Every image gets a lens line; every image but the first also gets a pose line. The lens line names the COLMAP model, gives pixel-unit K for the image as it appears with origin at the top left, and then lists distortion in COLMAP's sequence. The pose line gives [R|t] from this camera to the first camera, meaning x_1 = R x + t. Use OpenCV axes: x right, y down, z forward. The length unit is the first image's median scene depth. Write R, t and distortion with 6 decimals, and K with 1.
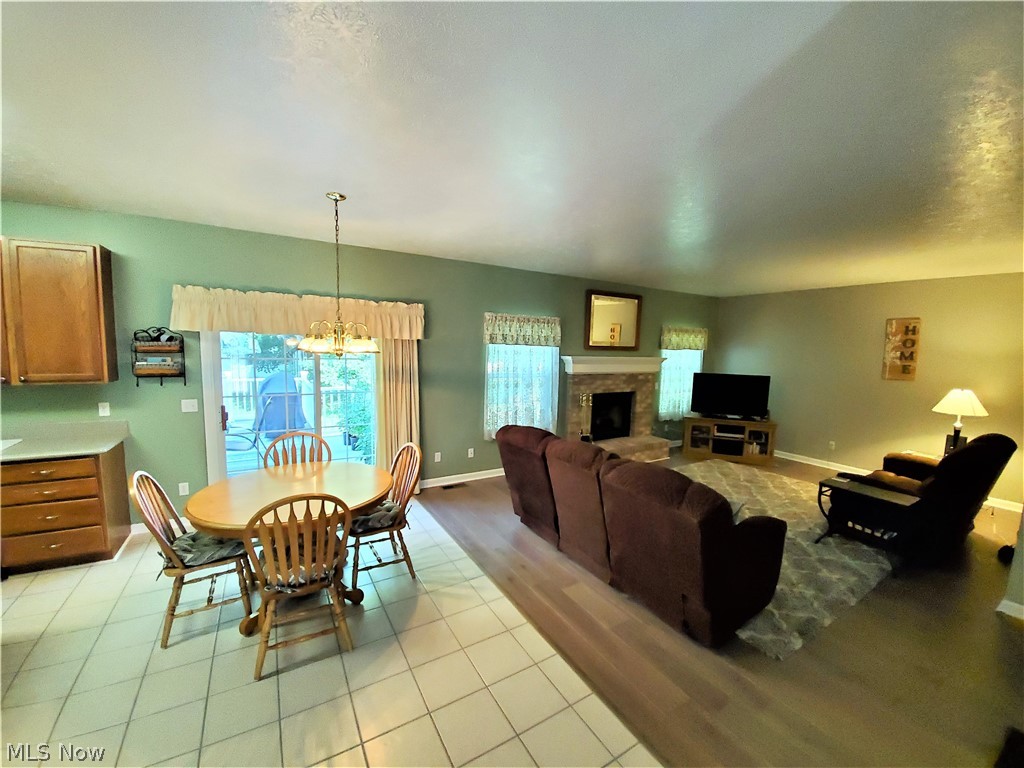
lens RADIAL K [[410.0, 0, 510.9], [0, 410.0, 389.9], [0, 0, 1]] dist [0.001941, -0.013905]
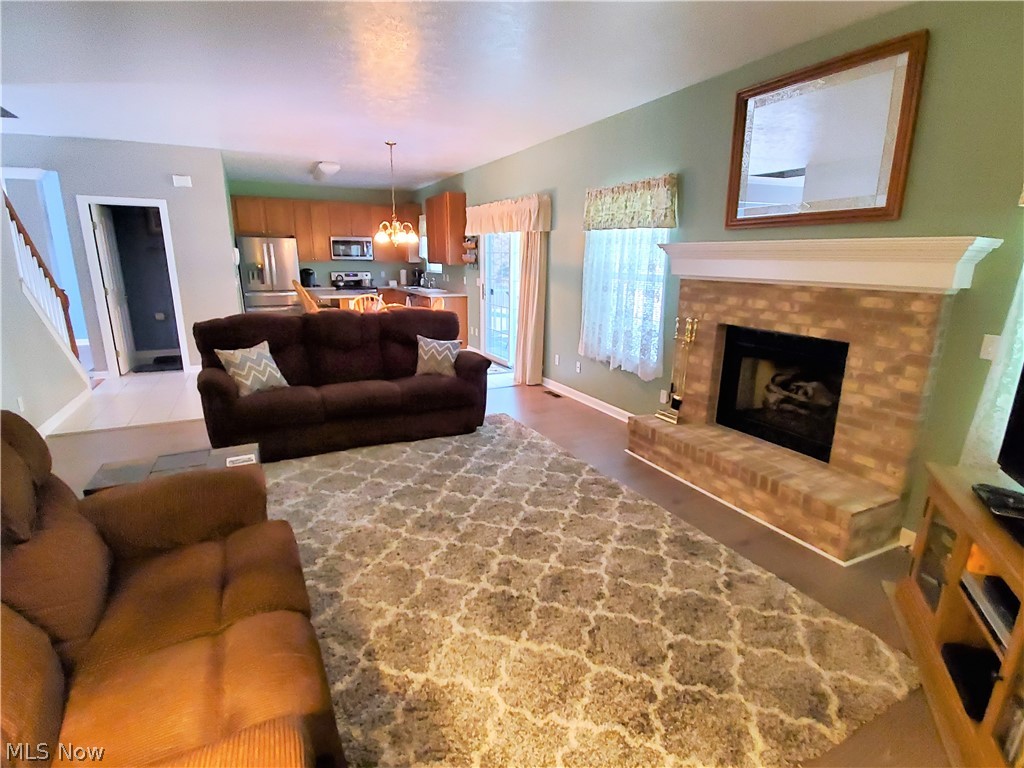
lens RADIAL K [[532.1, 0, 515.3], [0, 532.1, 385.8], [0, 0, 1]] dist [-0.003158, -0.000376]
pose [[-0.092483, 0.212539, -0.972766, 0.864909], [-0.113830, 0.968291, 0.222383, -0.032091], [0.989186, 0.131297, -0.065357, 0.844623]]
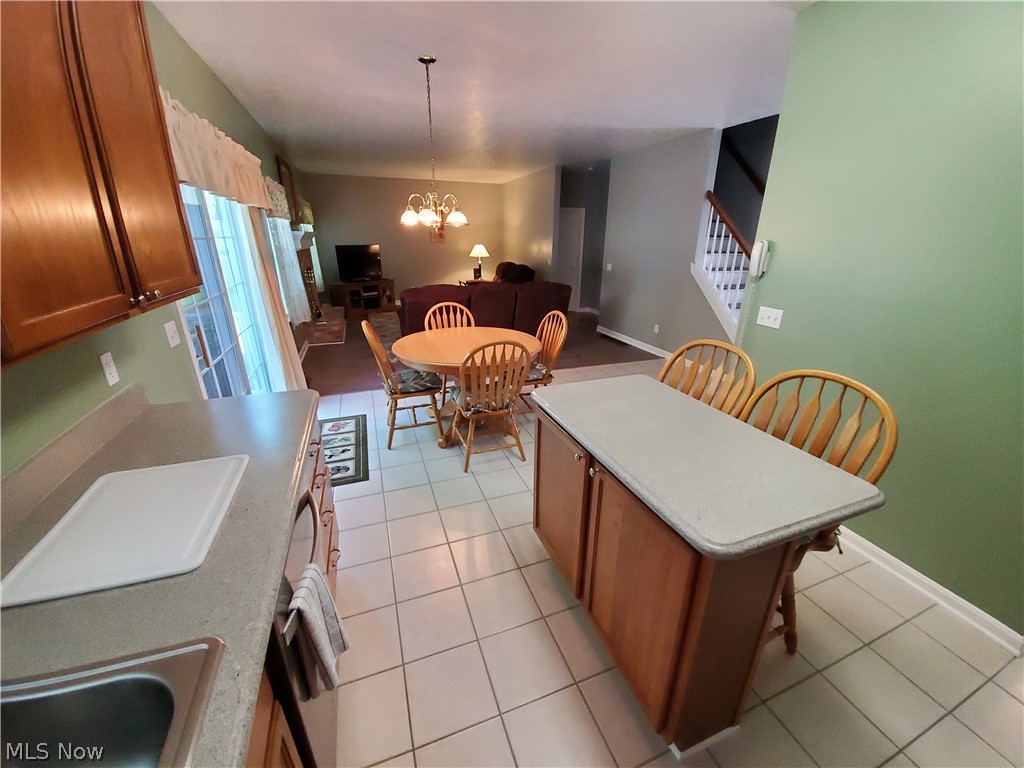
lens RADIAL K [[402.3, 0, 528.9], [0, 402.3, 385.1], [0, 0, 1]] dist [0.000577, -0.012665]
pose [[0.157171, -0.366605, 0.917005, -0.757820], [0.099740, 0.929690, 0.354582, -0.026540], [-0.982522, 0.035732, 0.182686, 0.302700]]
